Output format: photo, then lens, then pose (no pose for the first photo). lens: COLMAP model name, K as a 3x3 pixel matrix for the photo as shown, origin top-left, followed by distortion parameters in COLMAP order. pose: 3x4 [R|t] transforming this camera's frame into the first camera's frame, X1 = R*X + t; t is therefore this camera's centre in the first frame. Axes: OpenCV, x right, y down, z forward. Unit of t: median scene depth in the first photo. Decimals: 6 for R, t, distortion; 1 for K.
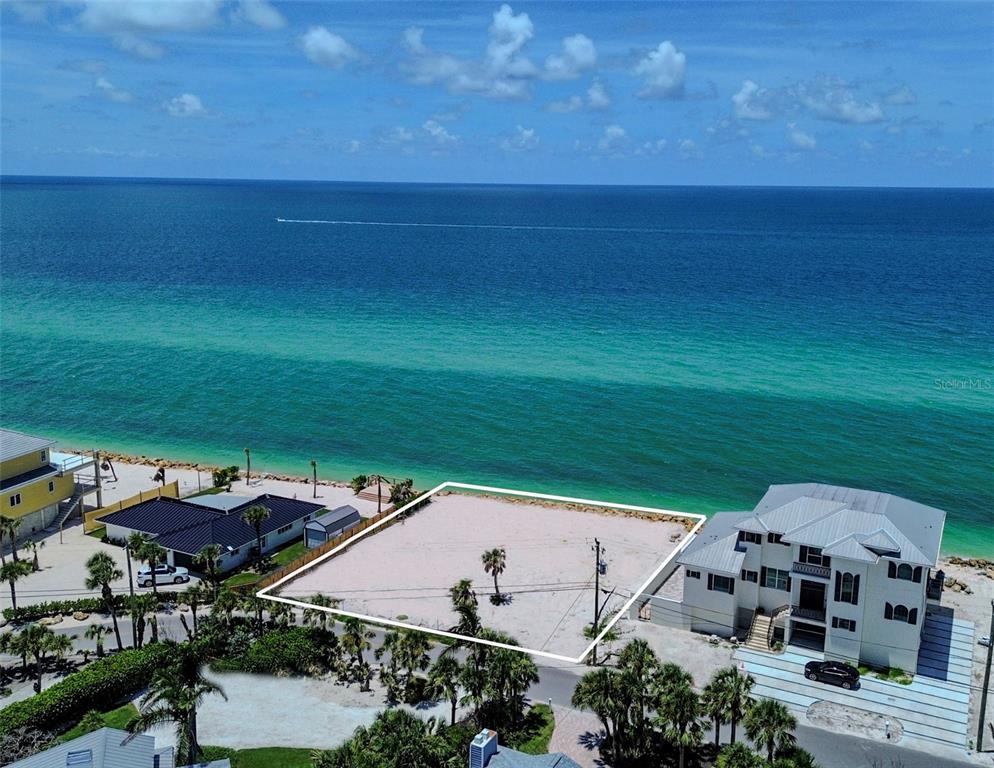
lens RADIAL K [[910.1, 0, 531.5], [0, 910.1, 381.2], [0, 0, 1]] dist [0.022729, 0.002227]
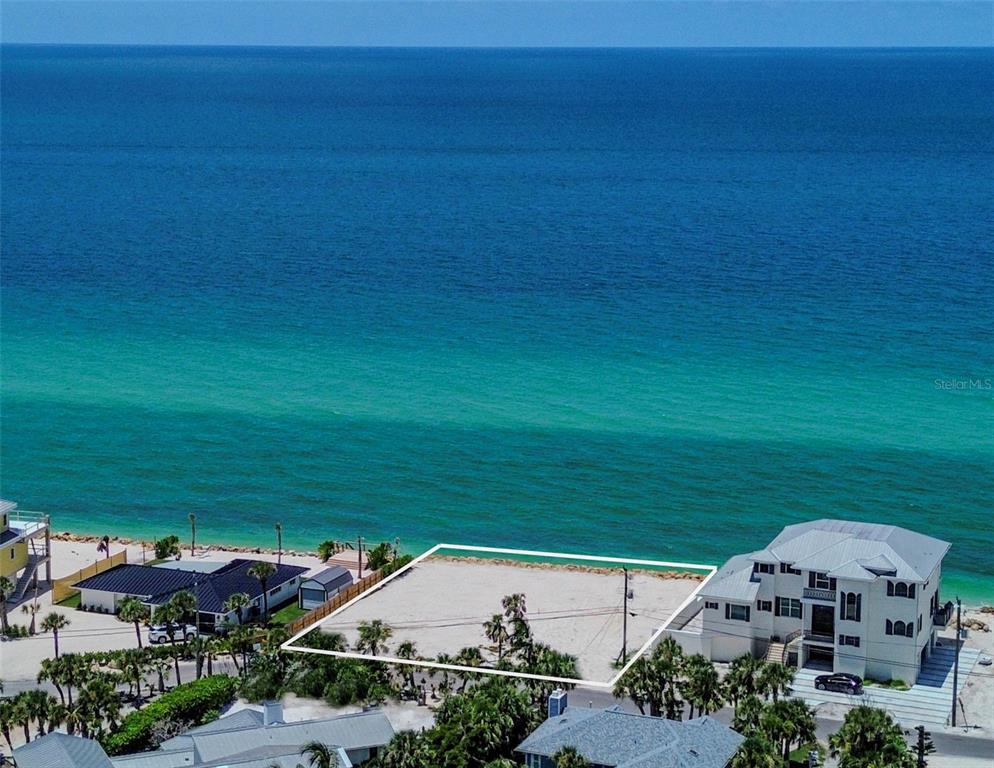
lens RADIAL K [[1736.3, 0, 496.1], [0, 1736.3, 384.5], [0, 0, 1]] dist [0.019203, 0.000000]
pose [[0.997759, -0.020232, 0.063771, -0.185482], [0.022289, 0.999248, -0.031715, 0.014948], [-0.063081, 0.033065, 0.997461, -0.952518]]
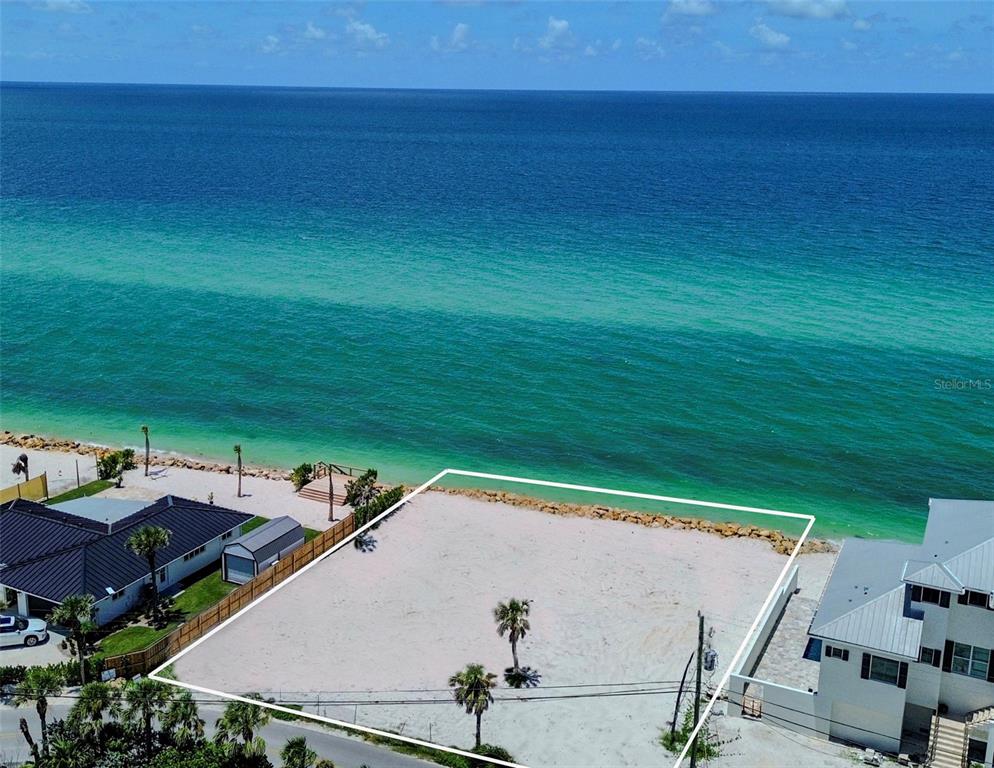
lens RADIAL K [[1036.9, 0, 482.1], [0, 1036.9, 345.9], [0, 0, 1]] dist [0.023759, 0.000000]
pose [[0.999944, 0.001424, -0.010507, -0.057257], [-0.001087, 0.999487, 0.032018, -0.021309], [0.010547, -0.032005, 0.999432, 0.277765]]
